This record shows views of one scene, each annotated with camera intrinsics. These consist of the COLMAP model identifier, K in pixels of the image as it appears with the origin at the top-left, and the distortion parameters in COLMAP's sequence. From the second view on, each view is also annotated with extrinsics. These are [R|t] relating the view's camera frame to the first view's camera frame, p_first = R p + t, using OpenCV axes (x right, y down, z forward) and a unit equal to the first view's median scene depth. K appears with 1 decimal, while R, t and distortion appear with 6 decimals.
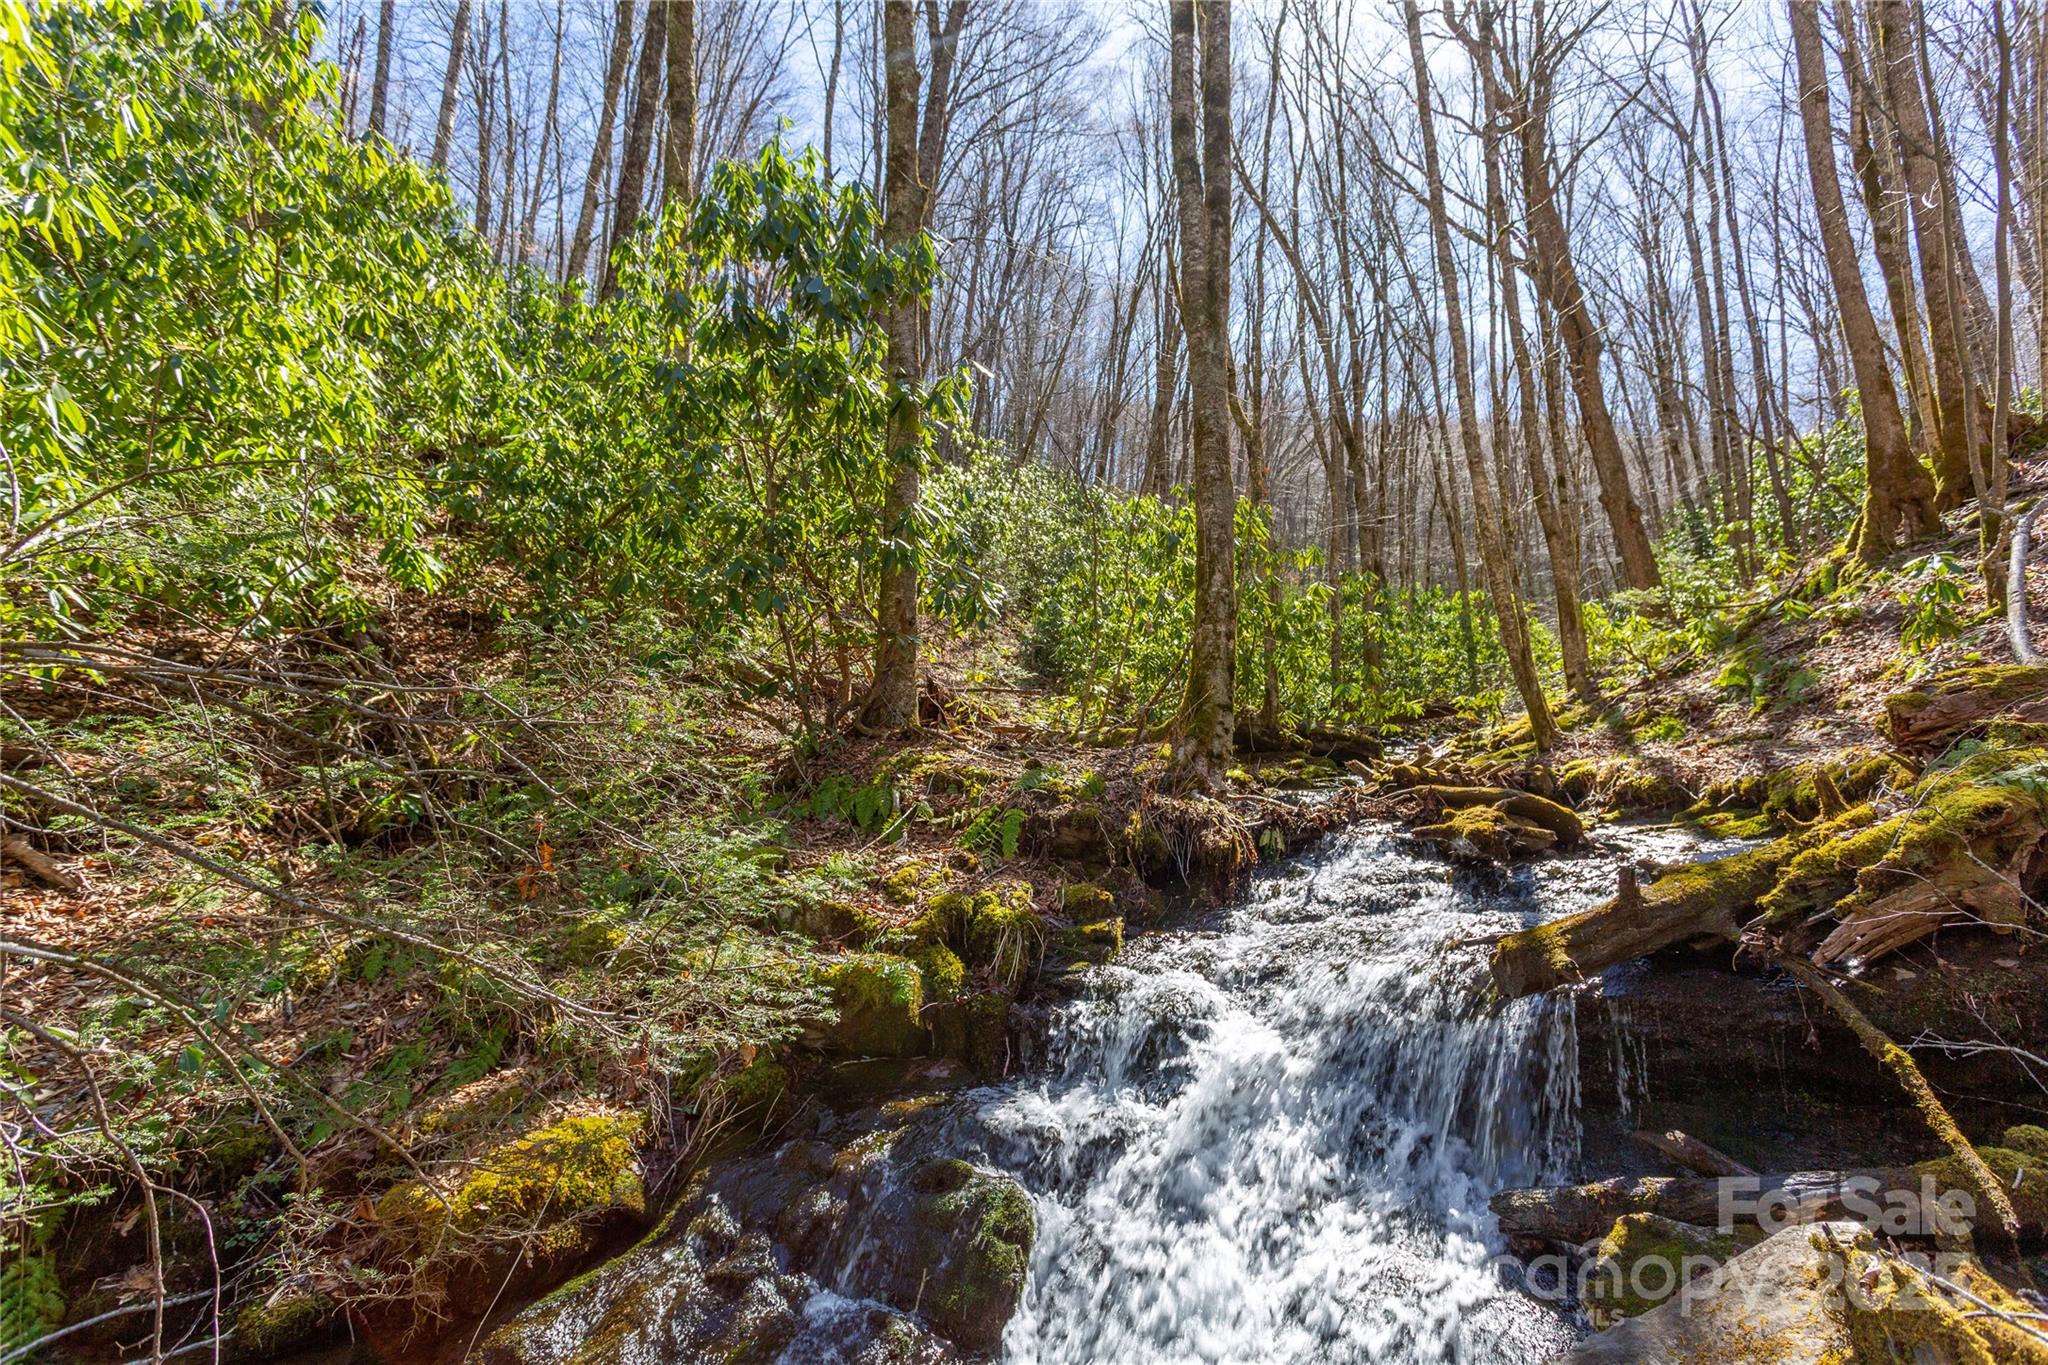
lens RADIAL K [[1012.1, 0, 1024.1], [0, 1012.1, 691.6], [0, 0, 1]] dist [0.005191, 0.000672]
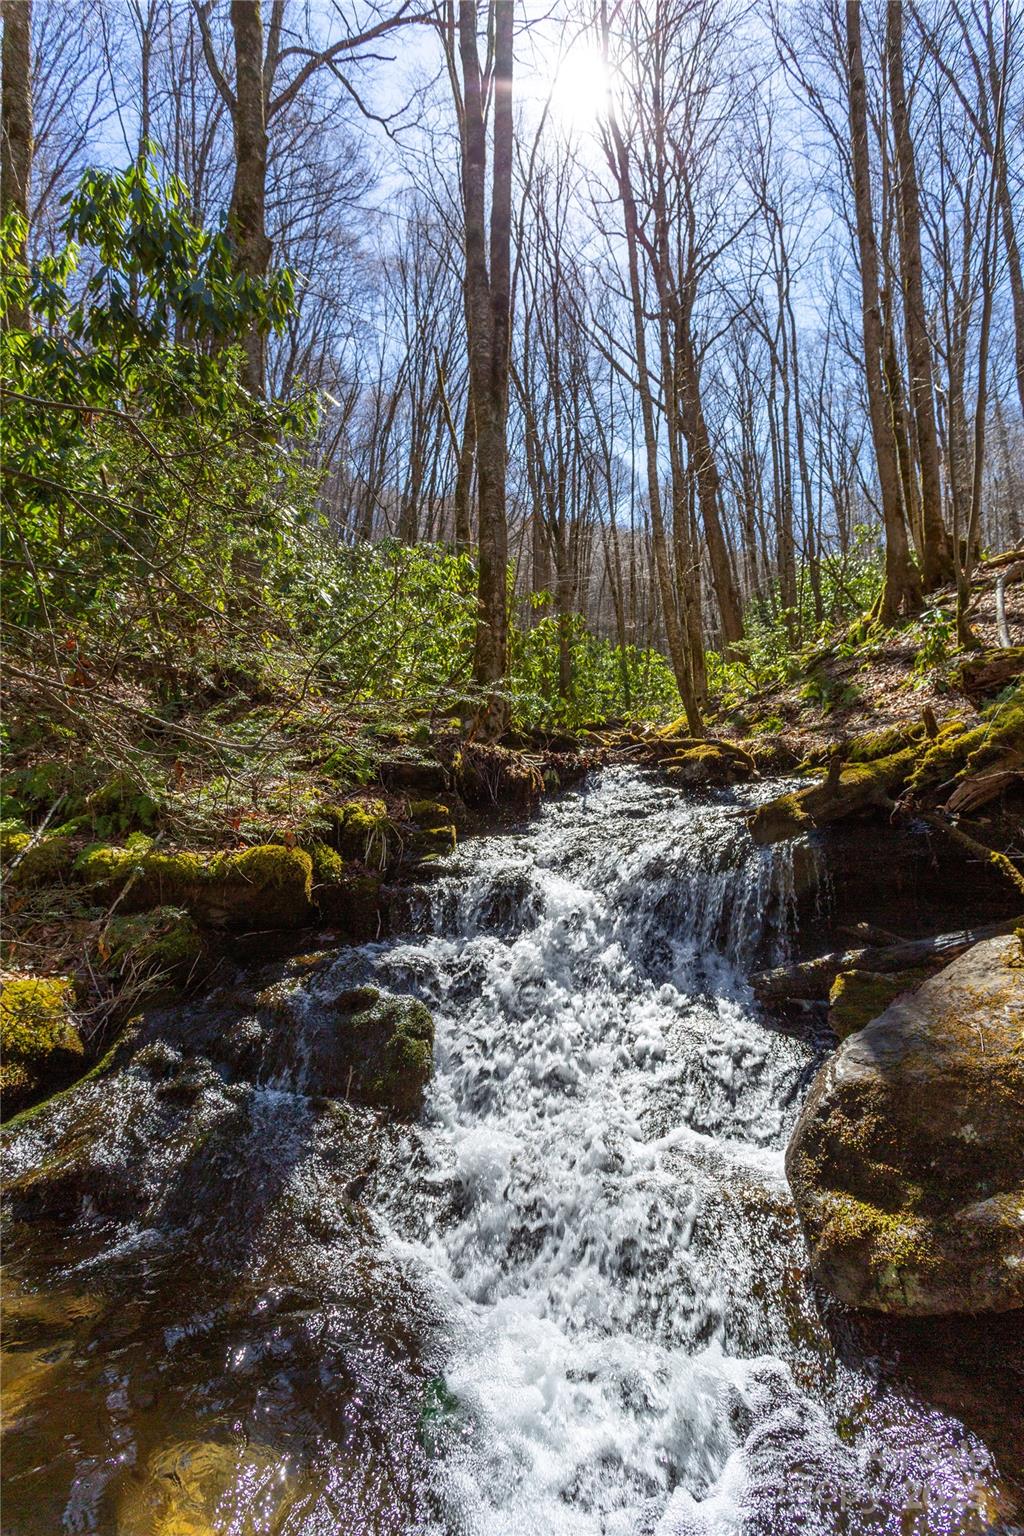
lens RADIAL K [[759.1, 0, 512.0], [0, 759.1, 768.0], [0, 0, 1]] dist [0.005191, 0.000672]
pose [[0.957777, 0.013351, 0.287203, -0.091563], [-0.031446, 0.997793, 0.058485, 0.070136], [-0.285789, -0.065047, 0.956083, 0.033693]]
